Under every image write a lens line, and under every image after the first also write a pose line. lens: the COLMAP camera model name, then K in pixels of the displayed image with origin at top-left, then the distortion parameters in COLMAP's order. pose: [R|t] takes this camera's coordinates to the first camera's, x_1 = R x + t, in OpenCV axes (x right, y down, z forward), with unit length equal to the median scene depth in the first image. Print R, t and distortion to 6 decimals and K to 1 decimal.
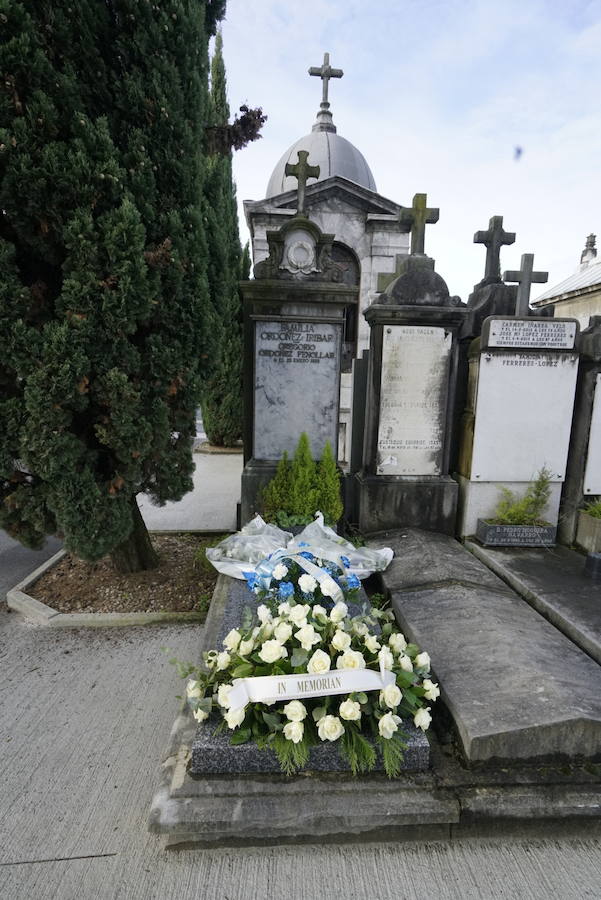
lens RADIAL K [[426.9, 0, 309.5], [0, 426.9, 446.9], [0, 0, 1]] dist [-0.004372, 0.002843]
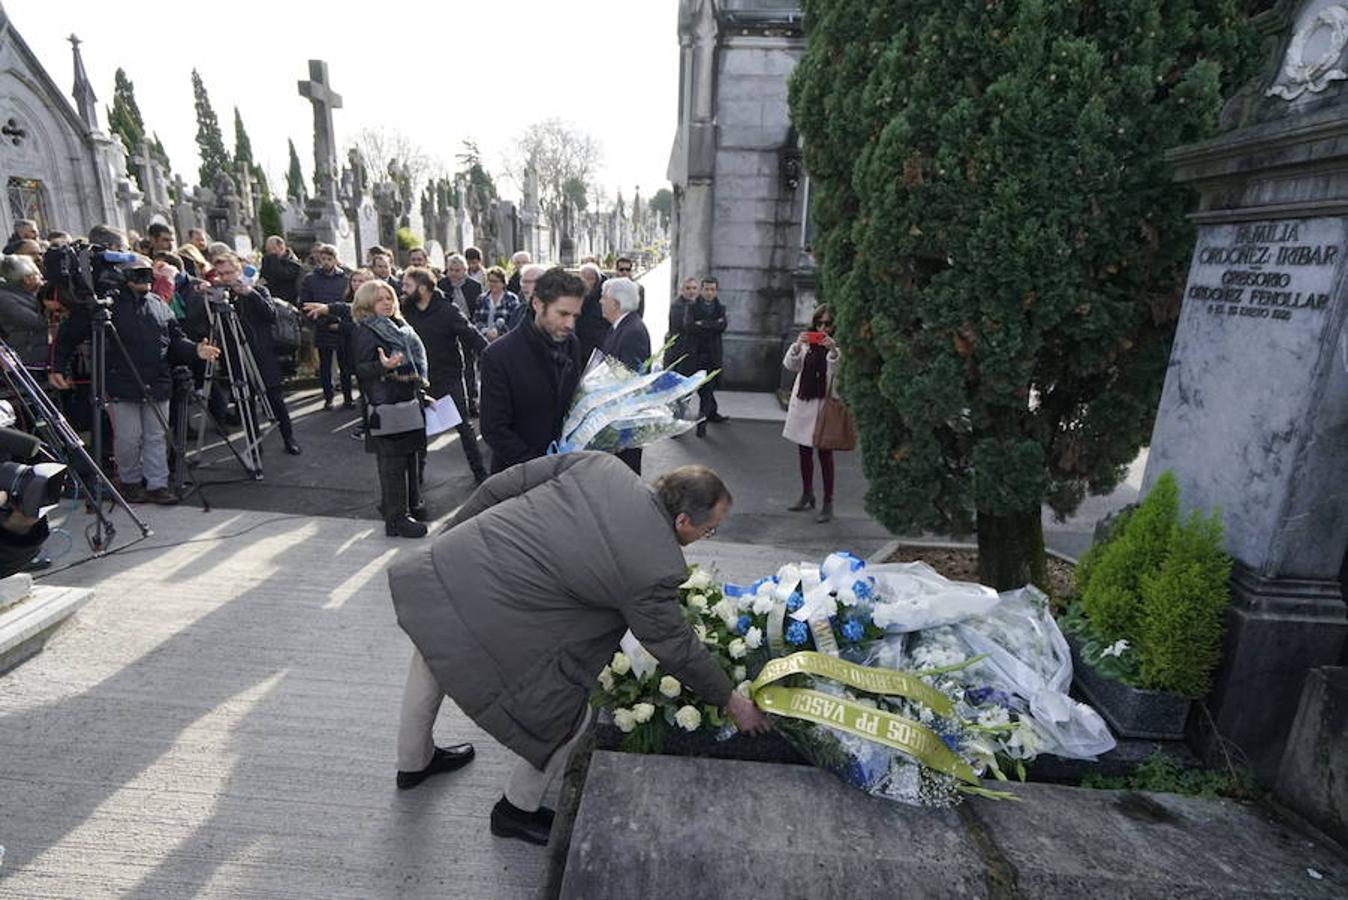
lens RADIAL K [[682.5, 0, 660.2], [0, 682.5, 443.5], [0, 0, 1]] dist [0.003217, 0.001197]
pose [[-0.113789, 0.232446, -0.965930, 0.724293], [-0.183495, 0.950601, 0.250374, -0.141394], [0.976413, 0.205733, -0.065515, 0.503161]]
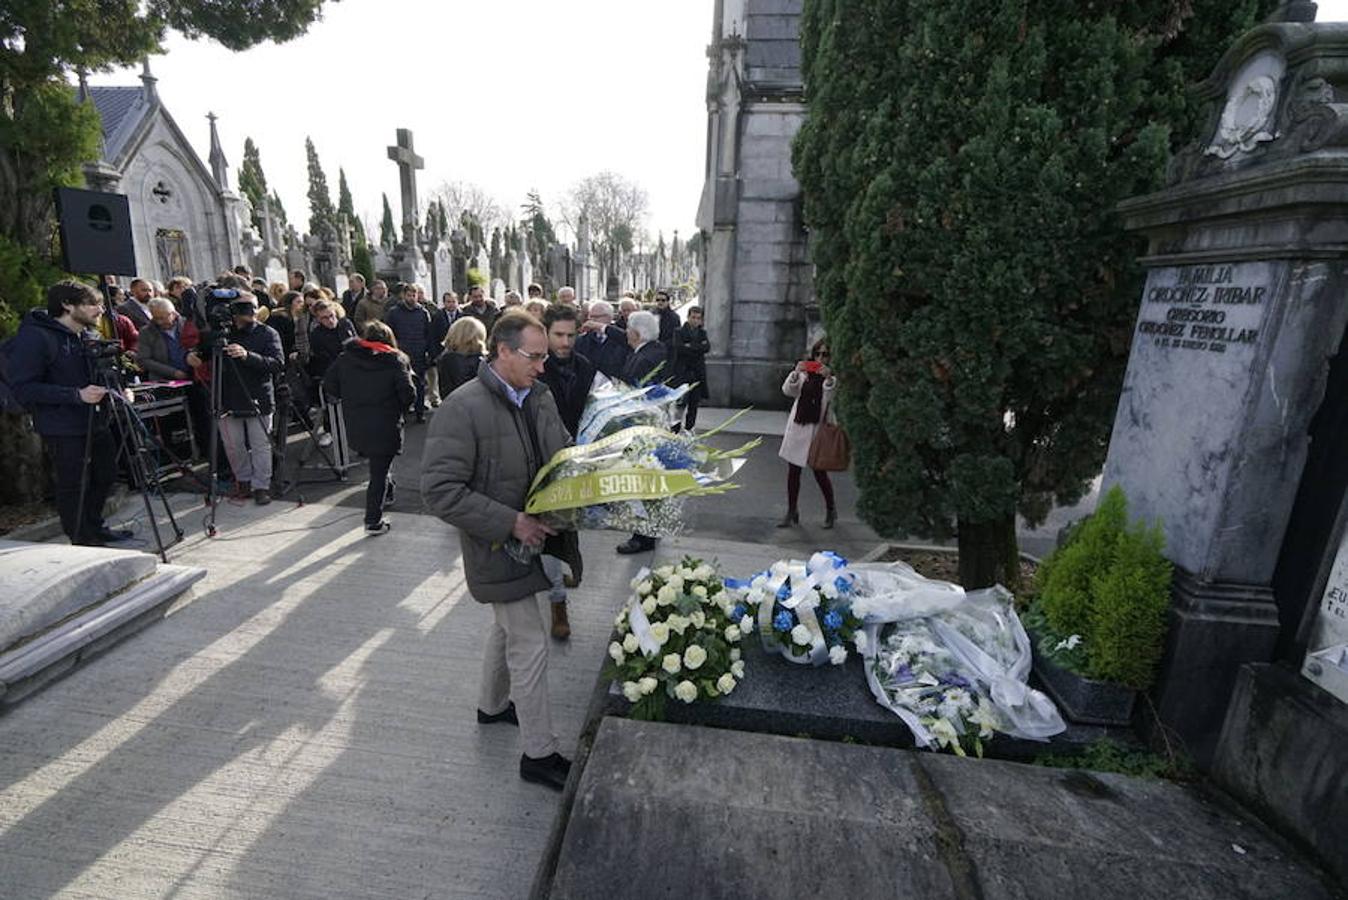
lens RADIAL K [[596.6, 0, 661.4], [0, 596.6, 444.5], [0, 0, 1]] dist [-0.004253, 0.001905]
pose [[-0.169159, 0.215137, -0.961822, 0.733537], [-0.182865, 0.952090, 0.245121, -0.151533], [0.968476, 0.217348, -0.121714, 0.535937]]
